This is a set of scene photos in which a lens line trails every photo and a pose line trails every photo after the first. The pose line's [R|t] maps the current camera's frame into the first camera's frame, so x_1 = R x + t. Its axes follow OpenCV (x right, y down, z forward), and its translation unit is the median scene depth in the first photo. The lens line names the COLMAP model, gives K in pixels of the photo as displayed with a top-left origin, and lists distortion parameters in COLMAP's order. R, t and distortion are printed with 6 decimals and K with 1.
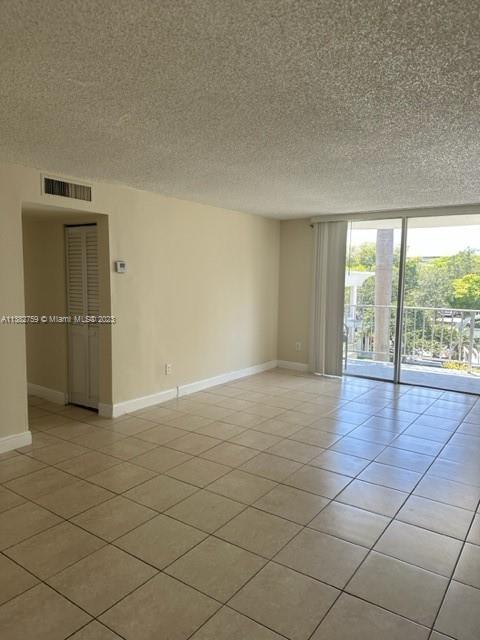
lens RADIAL K [[452.3, 0, 236.8], [0, 452.3, 316.6], [0, 0, 1]] dist [0.068899, -0.078700]
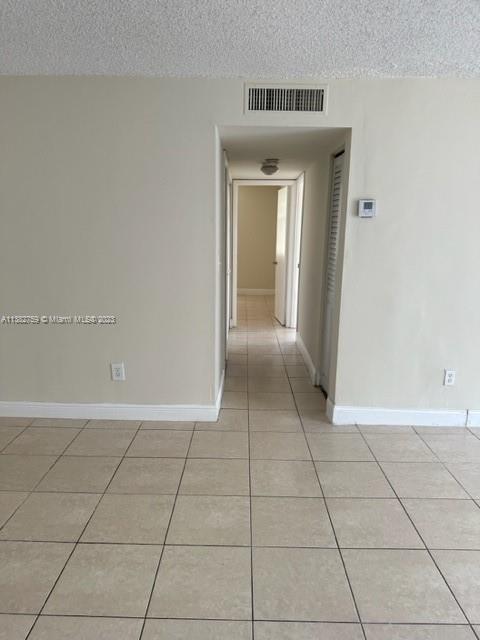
lens RADIAL K [[452.3, 0, 236.8], [0, 452.3, 316.6], [0, 0, 1]] dist [0.068899, -0.078700]
pose [[0.562686, 0.155780, -0.811860, 0.201247], [-0.079530, 0.987730, 0.134406, -0.028792], [0.822836, -0.011061, 0.568171, 0.476119]]
